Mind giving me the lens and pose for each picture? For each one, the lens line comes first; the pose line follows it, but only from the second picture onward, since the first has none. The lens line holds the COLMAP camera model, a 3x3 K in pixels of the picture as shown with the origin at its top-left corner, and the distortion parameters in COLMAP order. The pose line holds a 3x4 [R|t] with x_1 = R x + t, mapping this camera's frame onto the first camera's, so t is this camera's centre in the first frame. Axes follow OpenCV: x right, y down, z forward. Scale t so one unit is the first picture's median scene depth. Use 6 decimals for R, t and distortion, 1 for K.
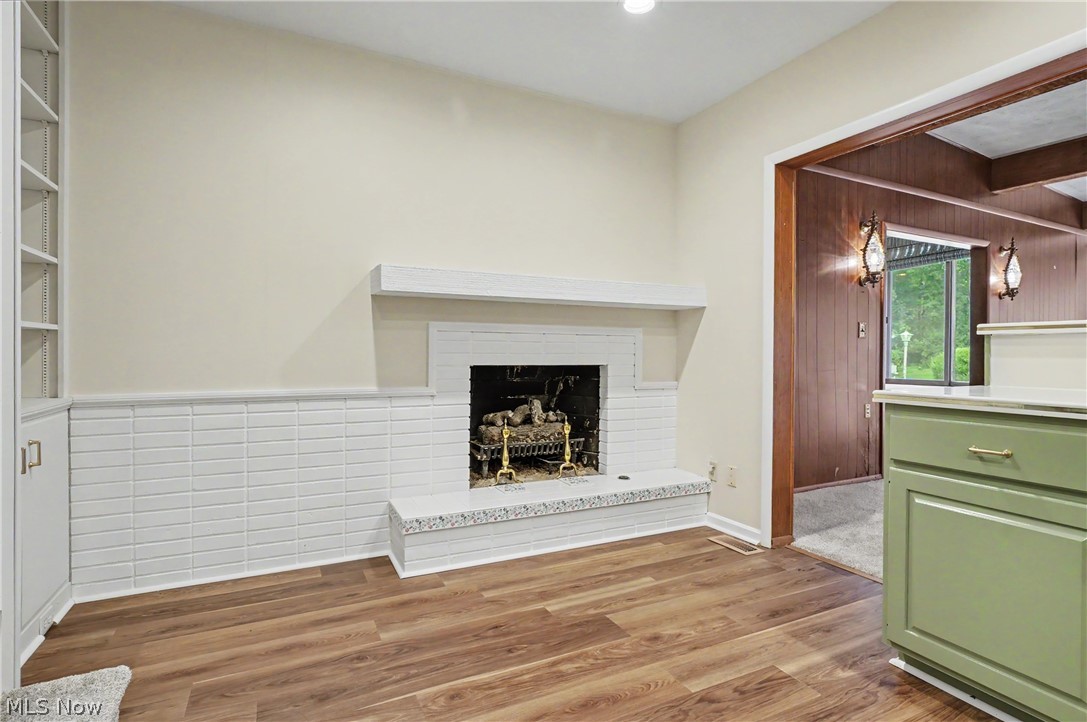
lens RADIAL K [[541.8, 0, 545.2], [0, 541.8, 362.2], [0, 0, 1]] dist [-0.006021, -0.001263]
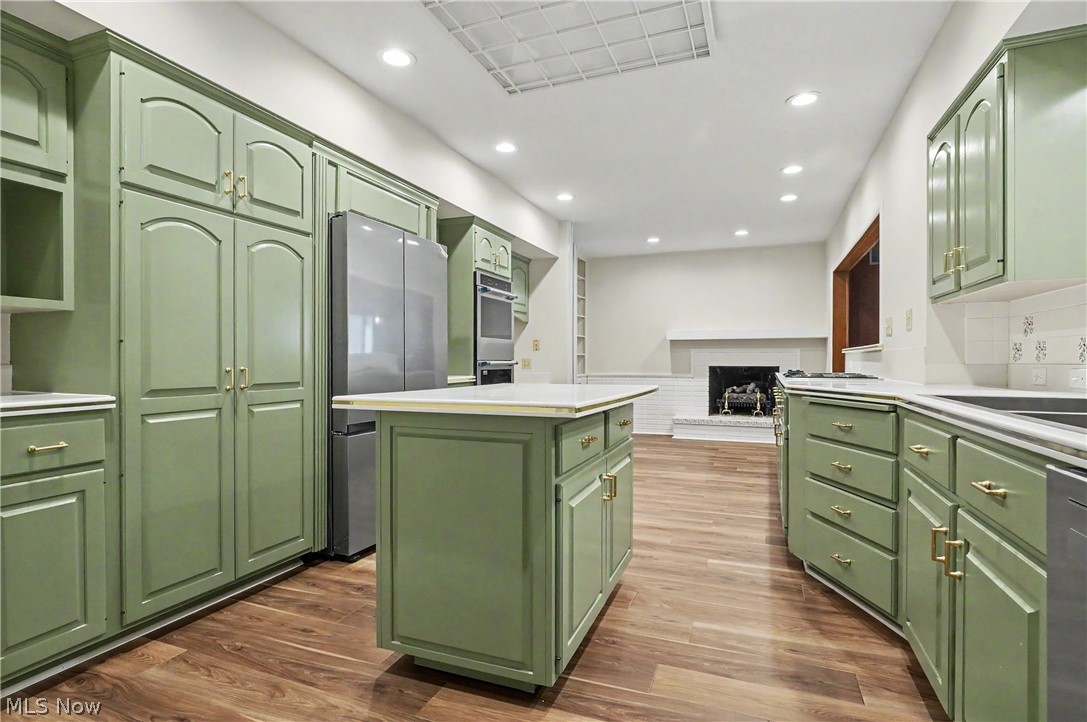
lens RADIAL K [[541.8, 0, 542.4], [0, 541.8, 362.9], [0, 0, 1]] dist [-0.006021, -0.001263]
pose [[0.686145, 0.004509, -0.727451, 0.969720], [-0.008931, 0.999958, -0.002225, 0.003273], [0.727410, 0.008023, 0.686156, -1.067161]]
